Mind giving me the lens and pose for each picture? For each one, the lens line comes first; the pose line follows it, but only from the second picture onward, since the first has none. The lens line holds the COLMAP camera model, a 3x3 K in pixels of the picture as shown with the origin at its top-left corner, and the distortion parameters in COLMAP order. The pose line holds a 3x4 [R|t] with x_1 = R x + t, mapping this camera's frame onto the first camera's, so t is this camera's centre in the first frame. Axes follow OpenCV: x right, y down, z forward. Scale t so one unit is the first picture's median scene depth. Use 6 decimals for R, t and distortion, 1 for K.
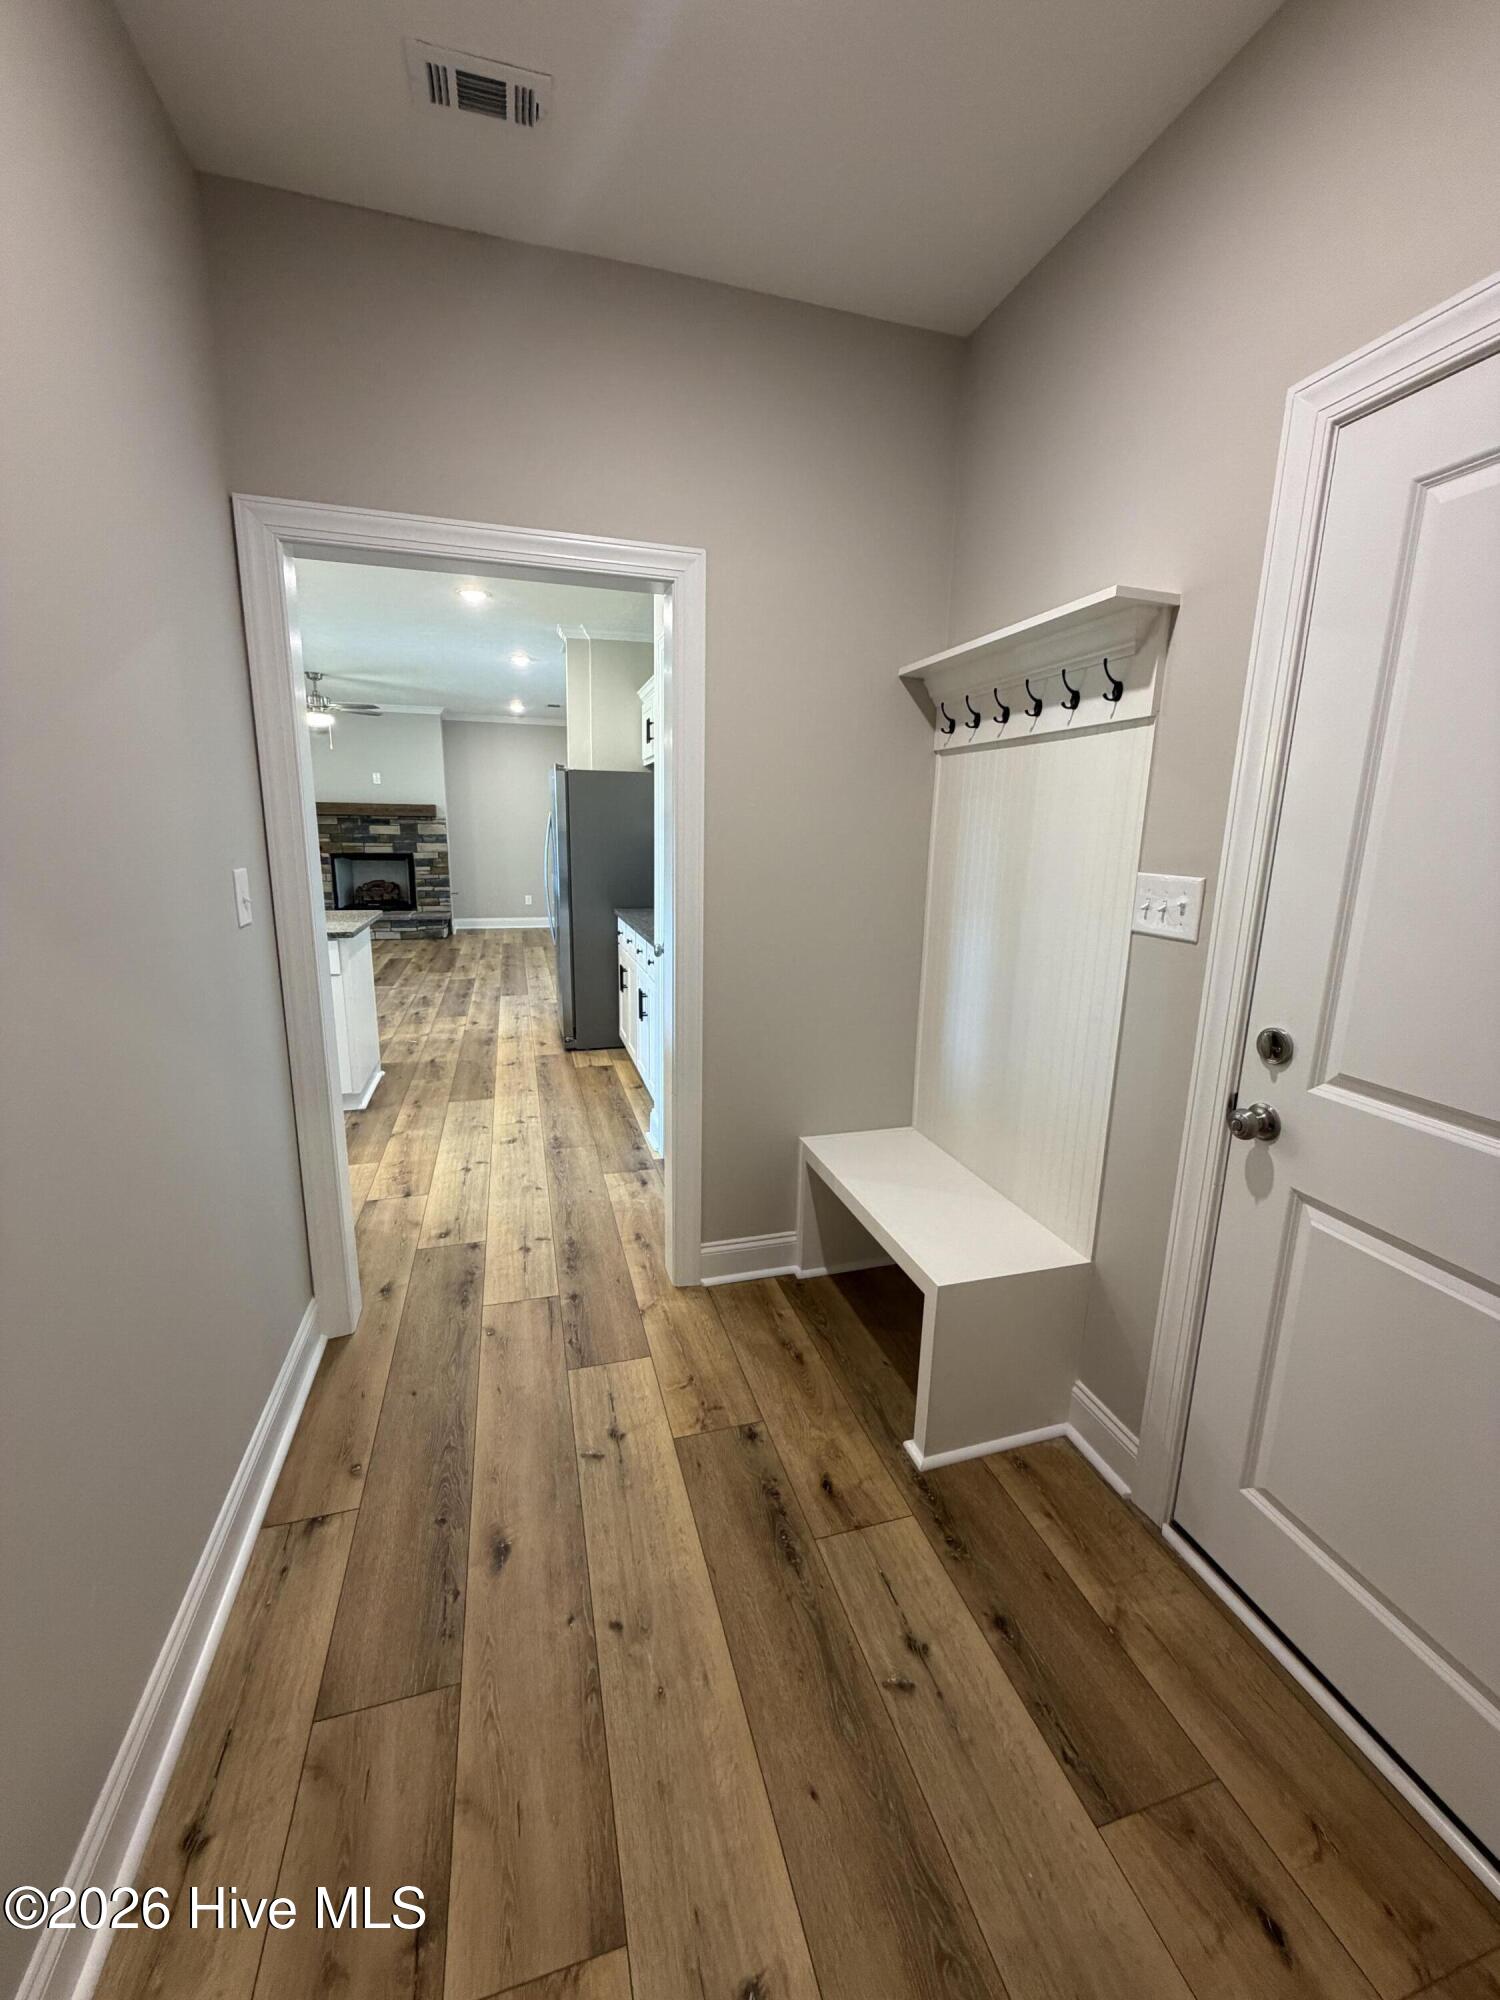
lens RADIAL K [[799.9, 0, 748.4], [0, 799.9, 991.3], [0, 0, 1]] dist [0.000283, -0.000184]
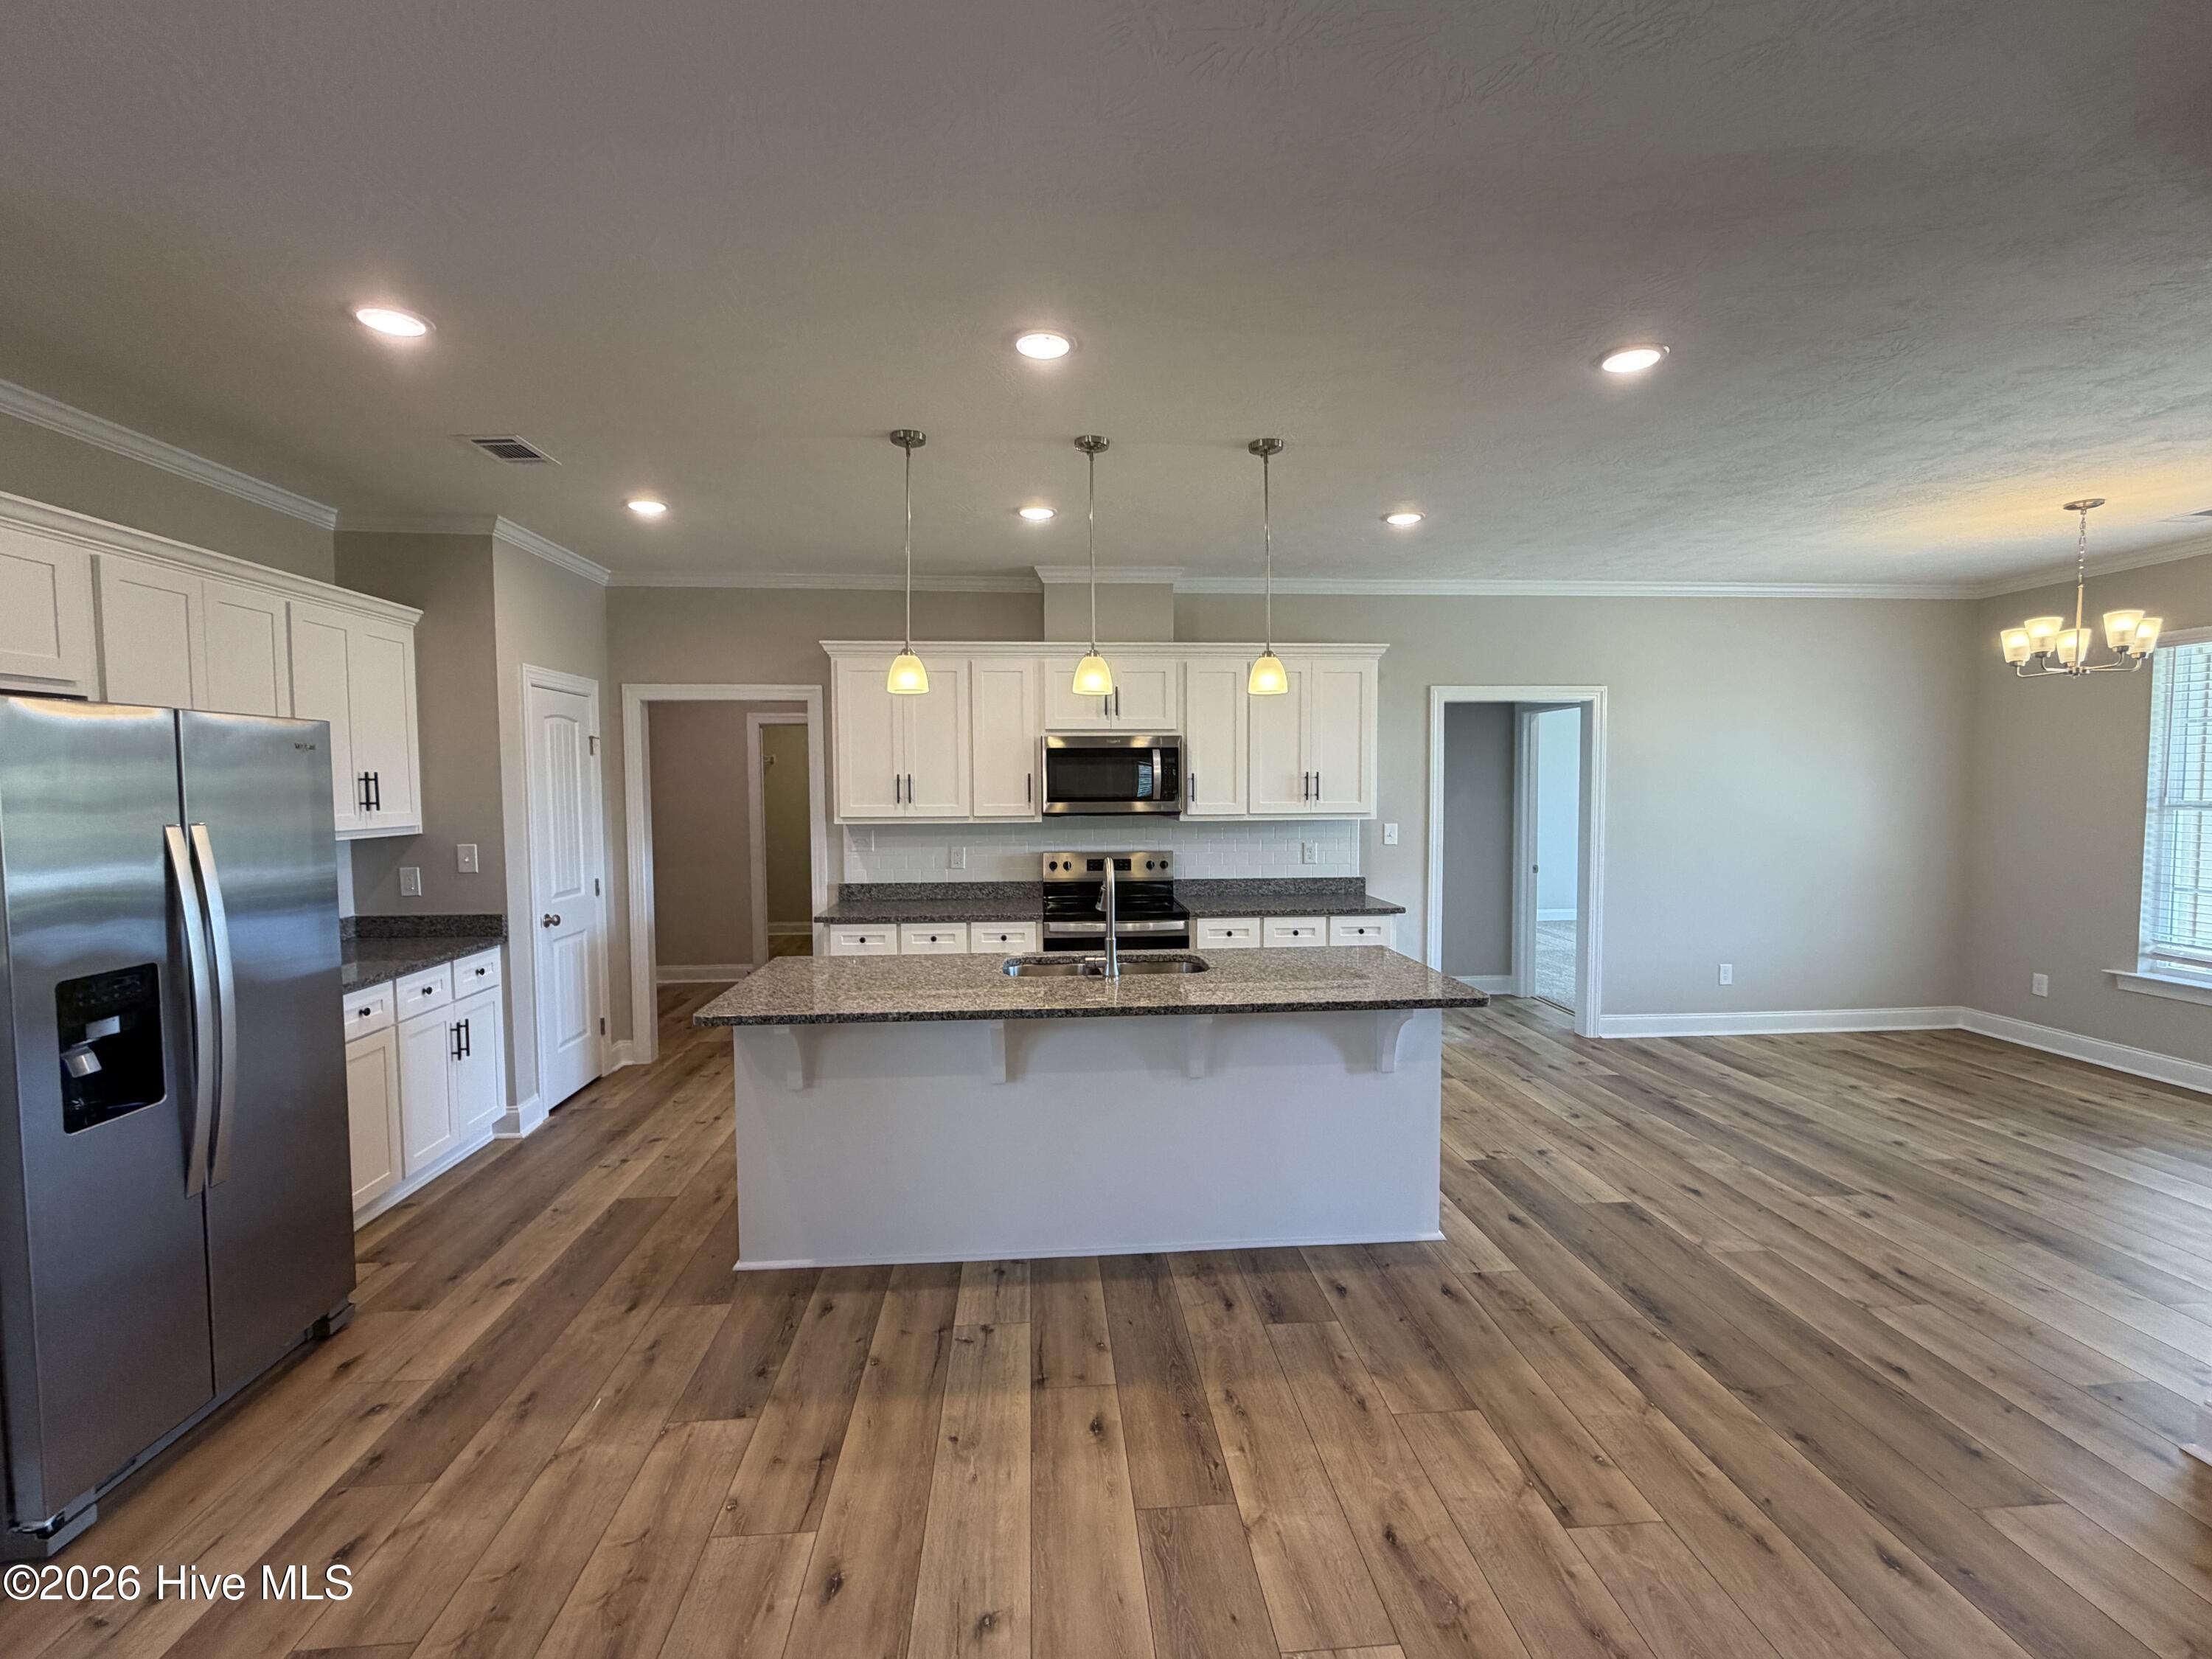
lens RADIAL K [[964.5, 0, 1104.9], [0, 964.5, 832.0], [0, 0, 1]] dist [-0.001852, 0.000459]
pose [[-0.978465, -0.024182, 0.204991, -0.400726], [0.029145, 0.966979, 0.253184, -0.171993], [-0.204344, 0.253707, -0.945450, 0.718163]]
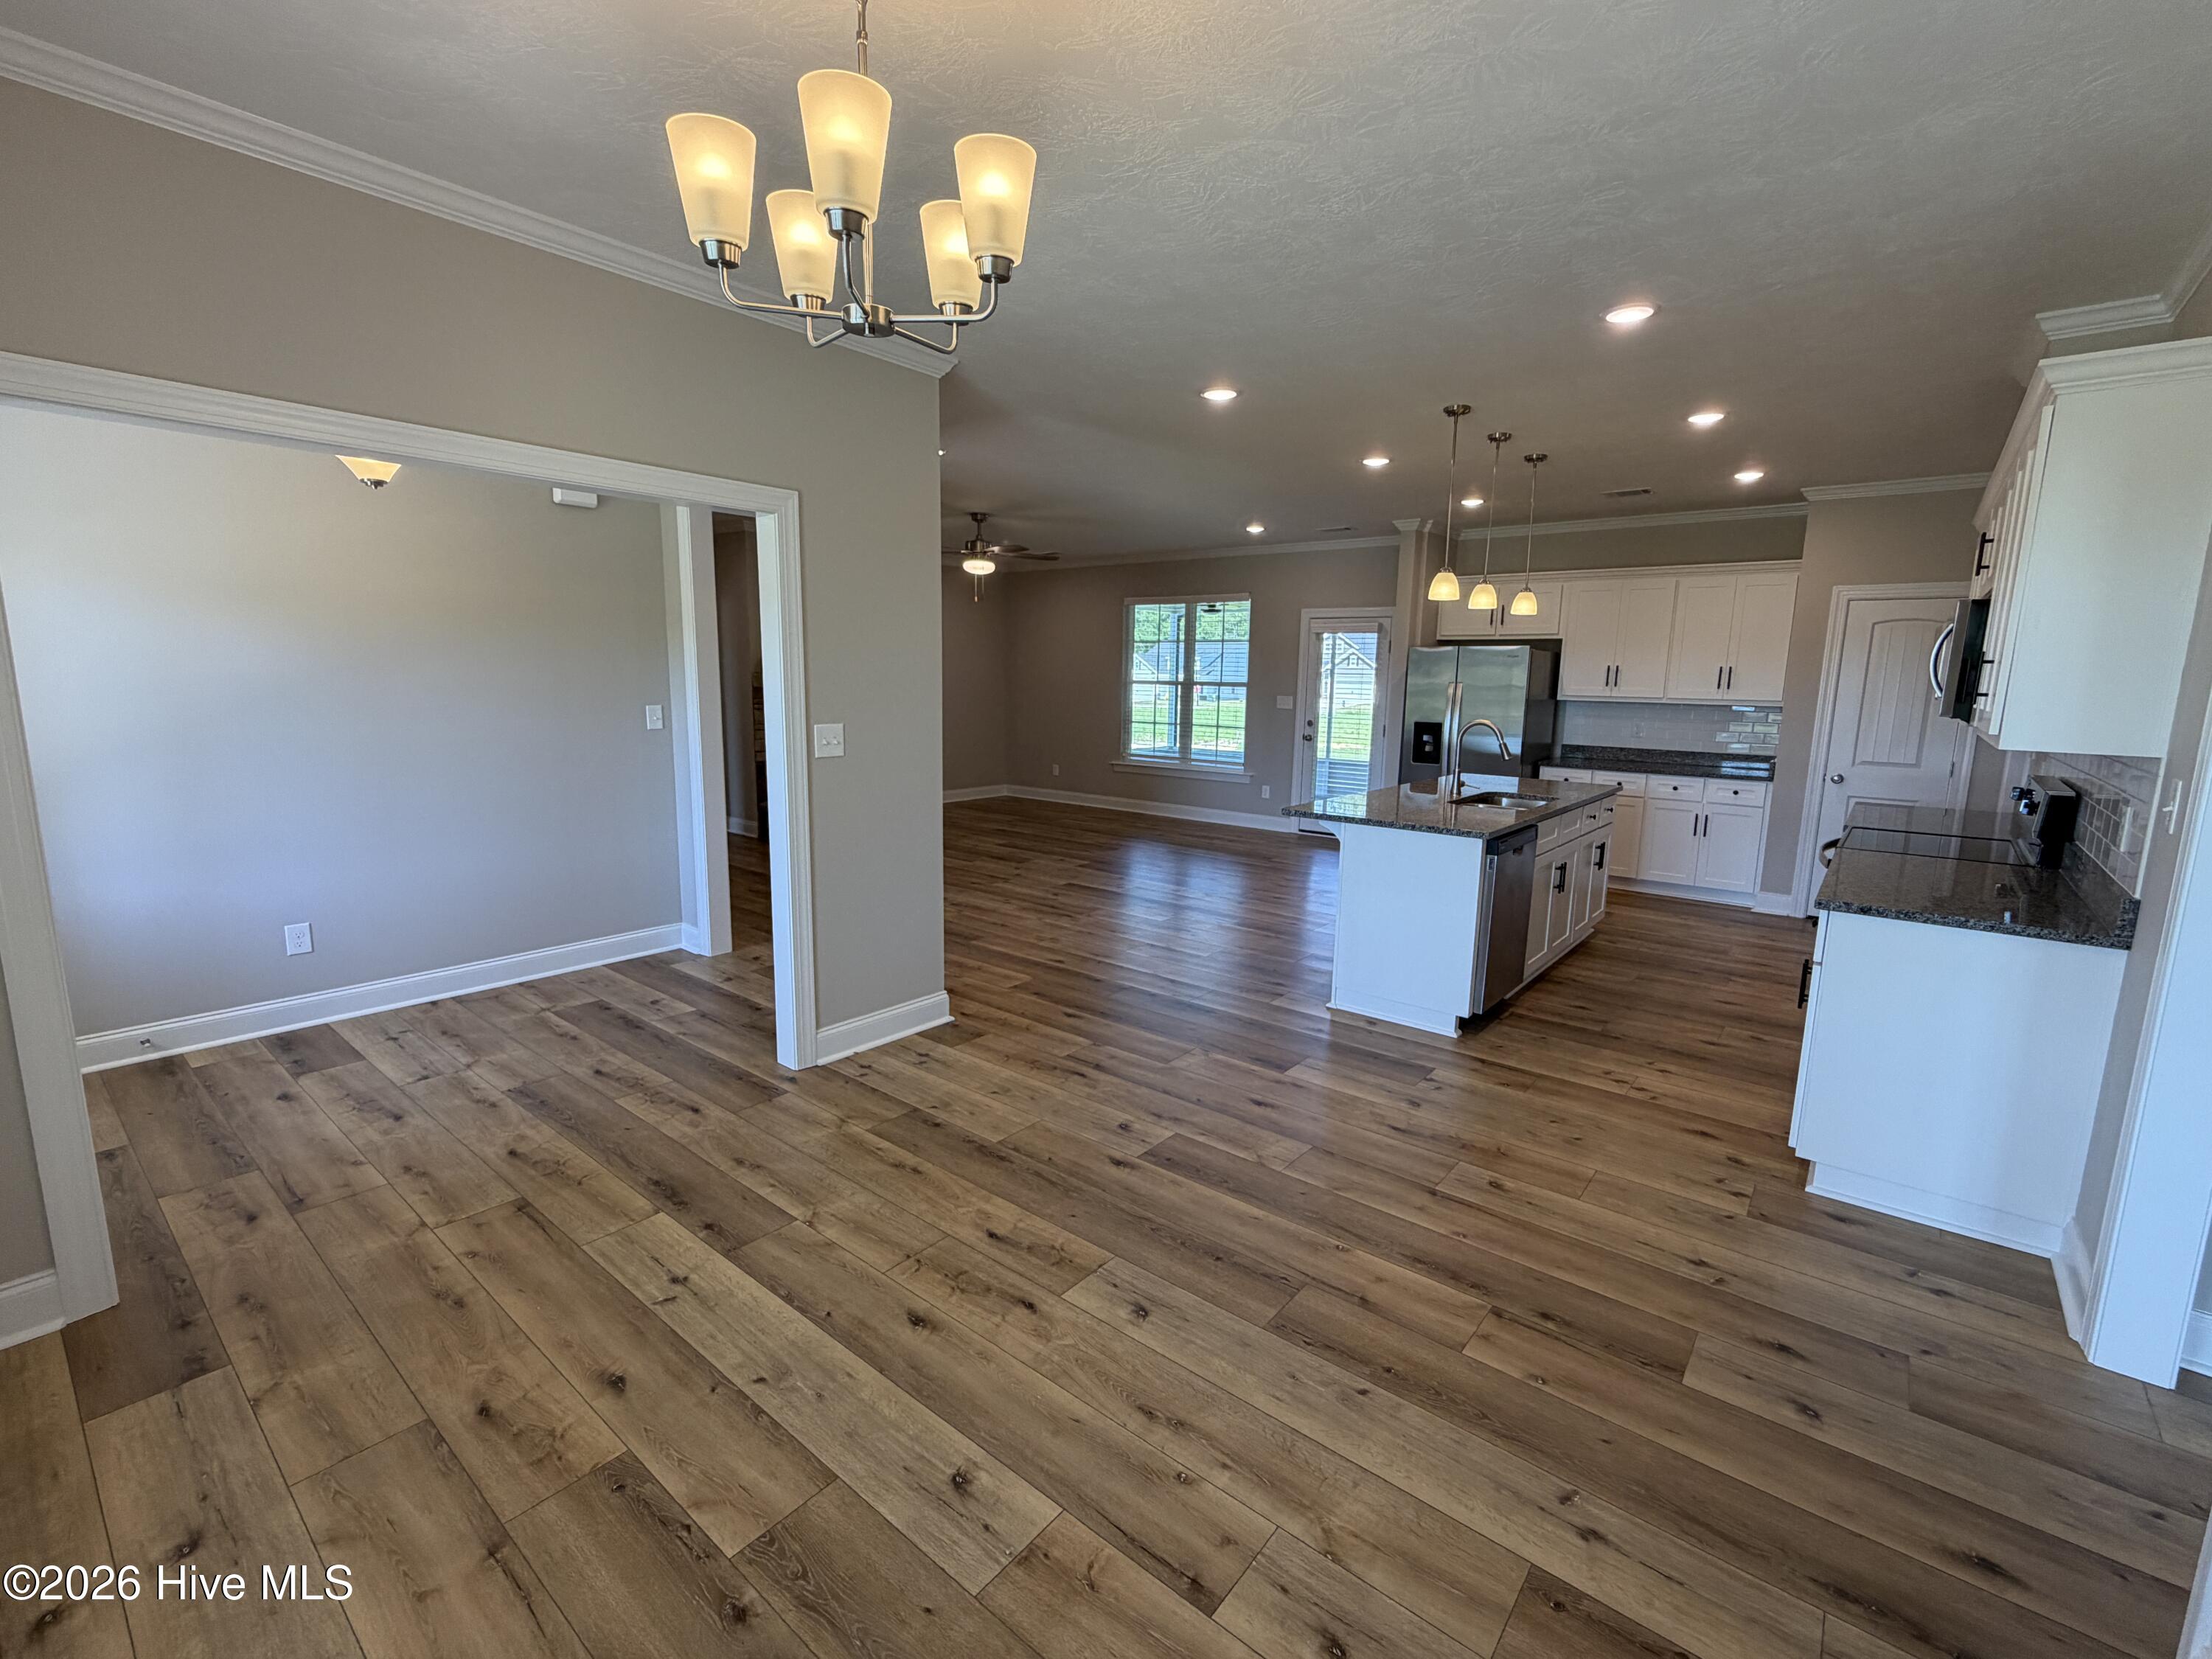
lens RADIAL K [[964.5, 0, 1104.9], [0, 964.5, 832.0], [0, 0, 1]] dist [-0.001852, 0.000459]
pose [[0.825943, -0.097182, 0.555315, -0.791207], [0.113587, 0.993516, 0.004927, -0.039907], [-0.552193, 0.059007, 0.831626, 0.073582]]
